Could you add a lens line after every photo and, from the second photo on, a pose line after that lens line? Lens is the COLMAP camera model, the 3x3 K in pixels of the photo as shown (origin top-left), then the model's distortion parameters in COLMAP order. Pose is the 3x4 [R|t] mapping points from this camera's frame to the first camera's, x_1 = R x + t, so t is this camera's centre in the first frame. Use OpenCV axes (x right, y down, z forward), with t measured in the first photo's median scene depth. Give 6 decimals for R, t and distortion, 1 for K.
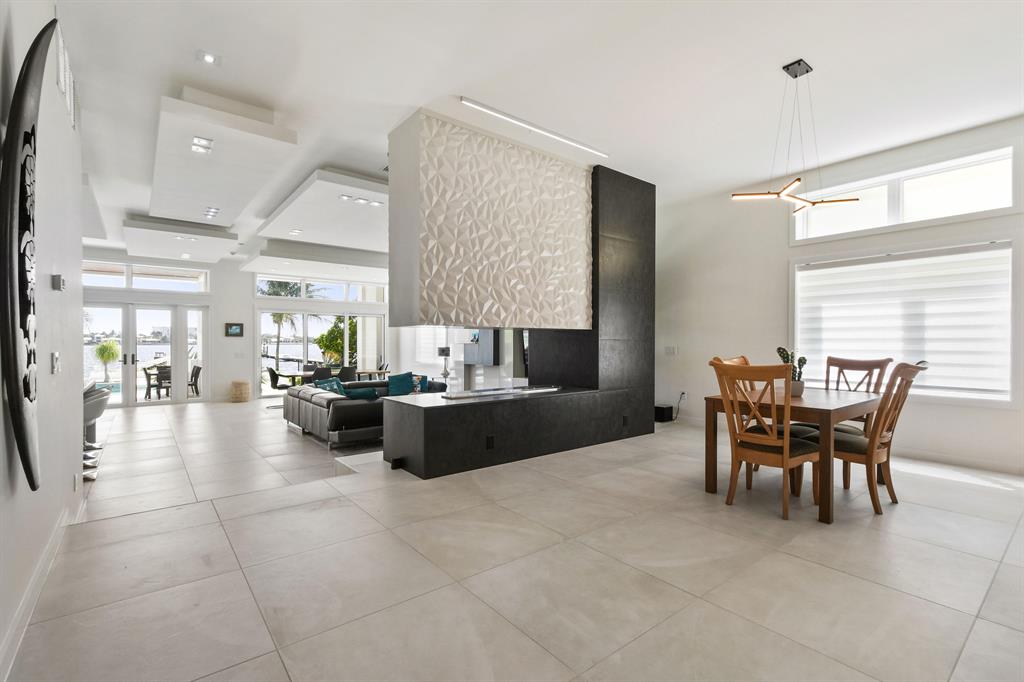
lens RADIAL K [[462.9, 0, 506.9], [0, 462.9, 342.9], [0, 0, 1]] dist [0.001749, 0.000171]
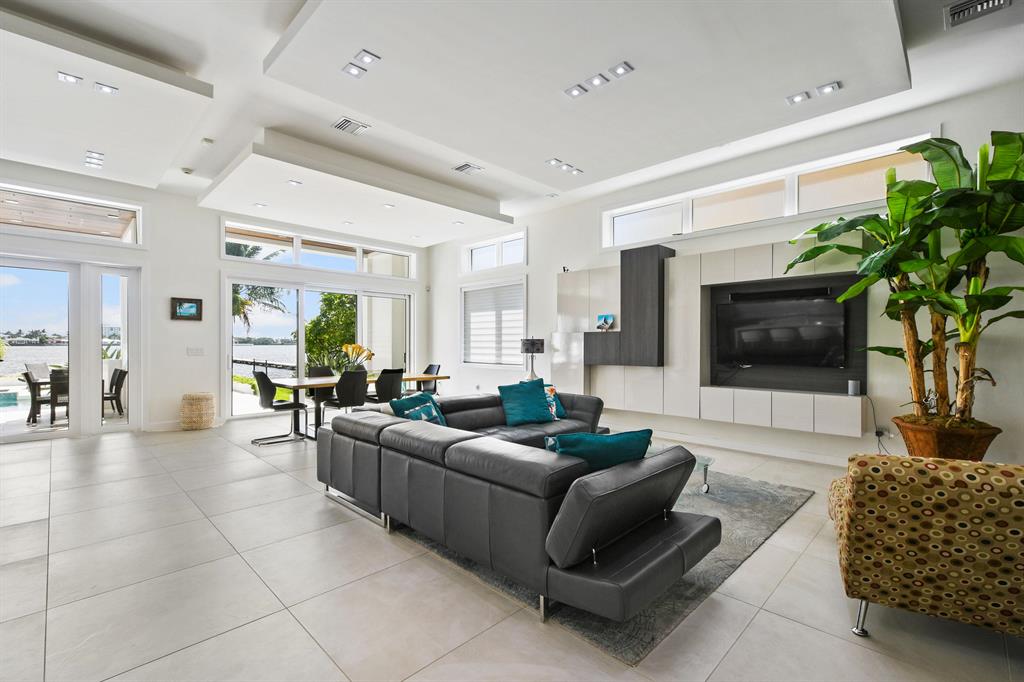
lens RADIAL K [[451.5, 0, 511.4], [0, 451.5, 345.3], [0, 0, 1]] dist [0.000262, 0.000071]
pose [[0.992511, 0.001250, 0.122145, -0.241956], [-0.001519, 0.999997, 0.002106, 0.017050], [-0.122142, -0.002276, 0.992510, 0.366220]]
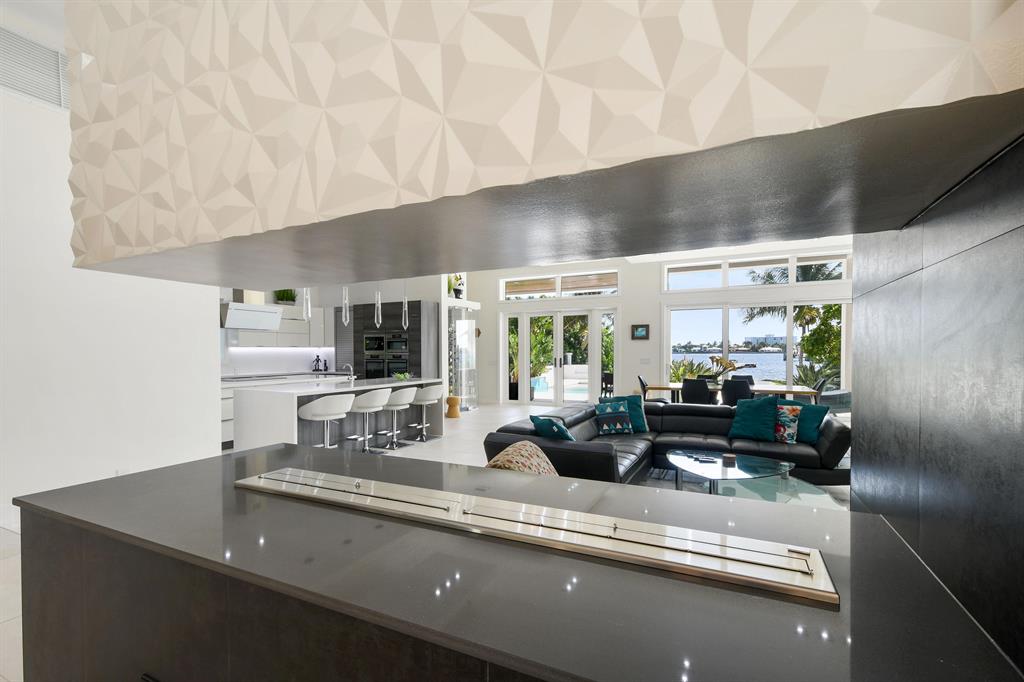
lens RADIAL K [[456.2, 0, 514.4], [0, 456.2, 359.8], [0, 0, 1]] dist [0.002187, 0.000125]
pose [[0.434640, 0.010548, -0.900542, 0.100002], [0.006241, 0.999872, 0.014724, 0.010739], [0.900583, -0.012020, 0.434519, 0.403201]]
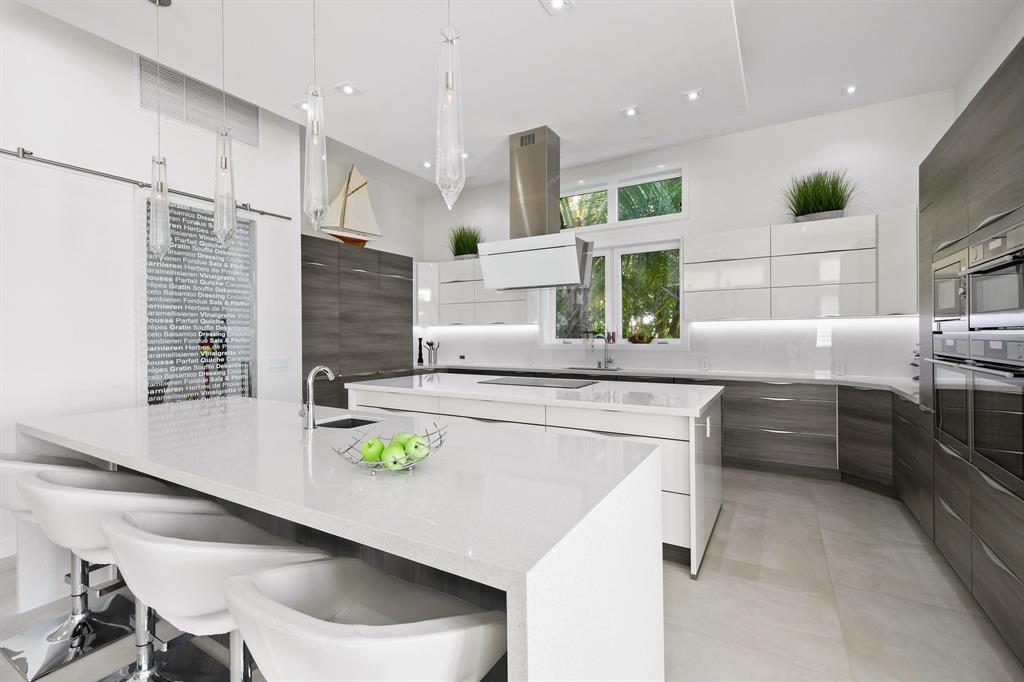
lens RADIAL K [[452.9, 0, 508.7], [0, 452.9, 334.8], [0, 0, 1]] dist [0.002470, 0.000325]
pose [[-0.931905, 0.001247, -0.362700, -0.504546], [0.002157, 0.999995, -0.002104, 0.010923], [0.362696, -0.002743, -0.931904, 0.653296]]
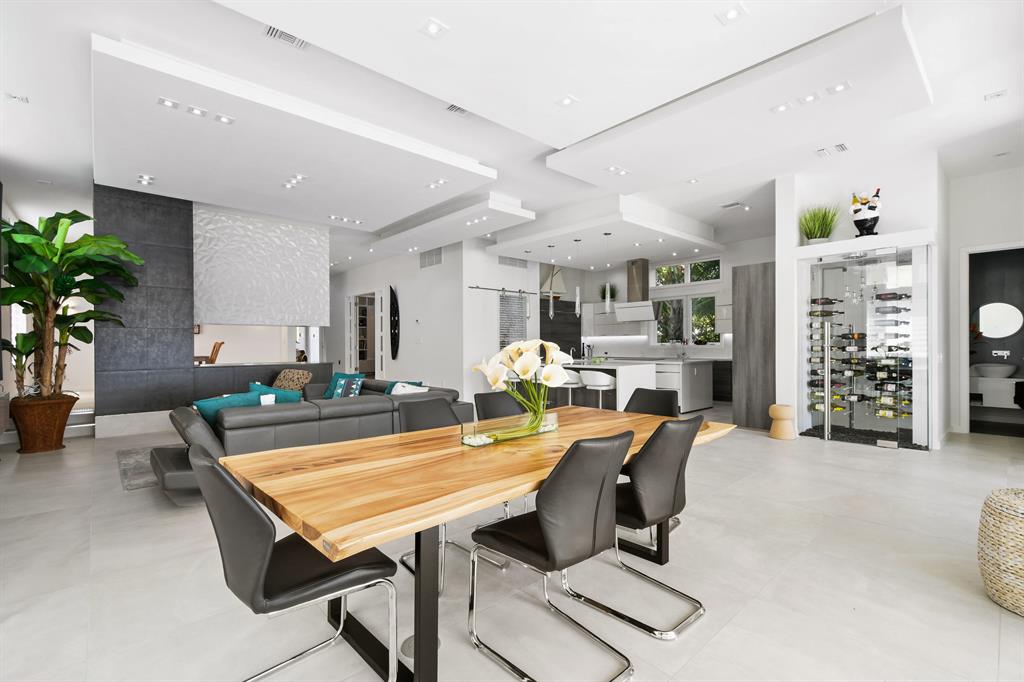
lens RADIAL K [[454.6, 0, 505.7], [0, 454.6, 338.2], [0, 0, 1]] dist [0.003181, 0.000308]
pose [[-0.997765, 0.002058, -0.066787, -0.345391], [0.003103, 0.999874, -0.015543, 0.019171], [0.066746, -0.015715, -0.997646, 1.167160]]
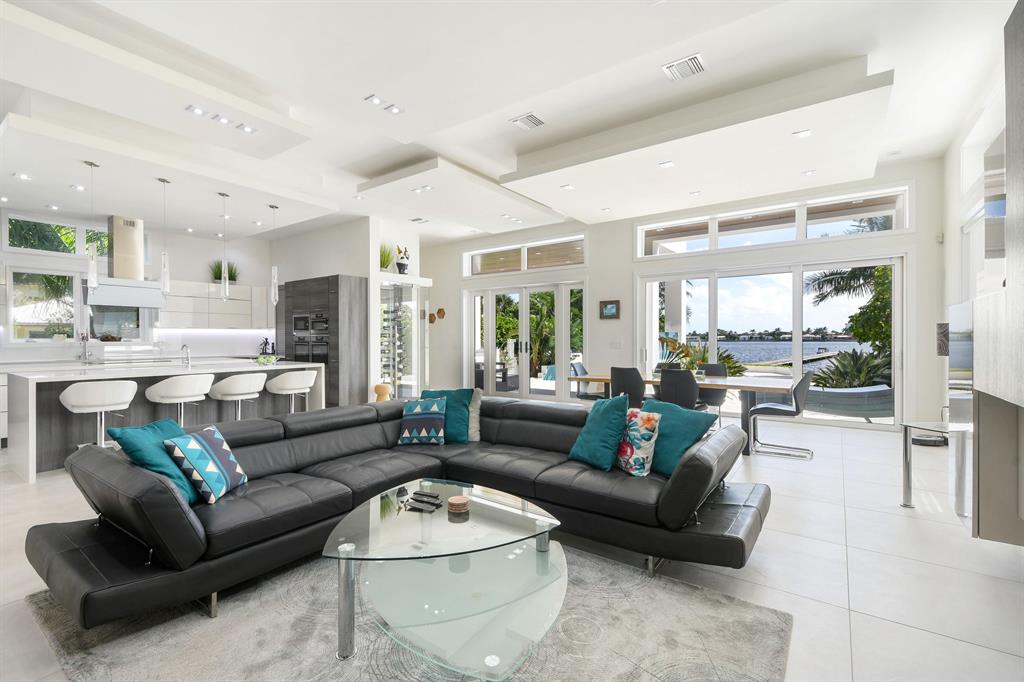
lens RADIAL K [[456.2, 0, 509.3], [0, 456.2, 343.6], [0, 0, 1]] dist [0.003584, 0.000774]
pose [[0.279064, 0.005076, -0.960259, 0.058191], [0.003778, 0.999972, 0.006384, 0.019931], [0.960265, -0.005410, 0.279037, 0.655097]]
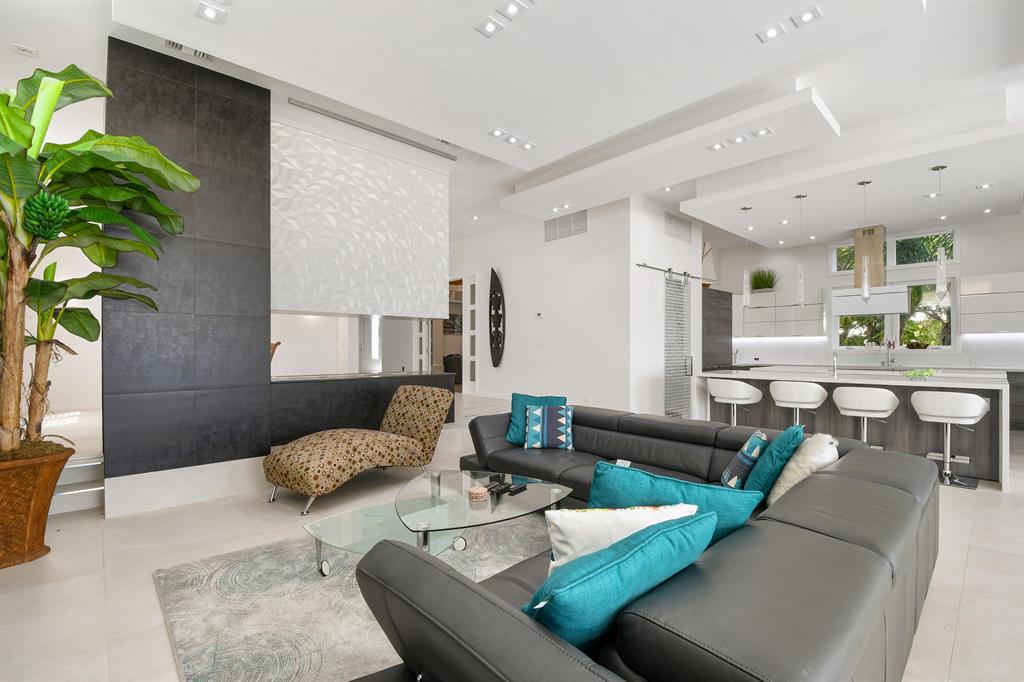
lens RADIAL K [[453.3, 0, 506.1], [0, 453.3, 342.0], [0, 0, 1]] dist [0.001888, -0.015699]
pose [[-0.997475, -0.002314, -0.070977, -0.130241], [-0.001239, 0.999884, -0.015185, 0.020103], [0.071004, -0.015059, -0.997362, 0.898237]]
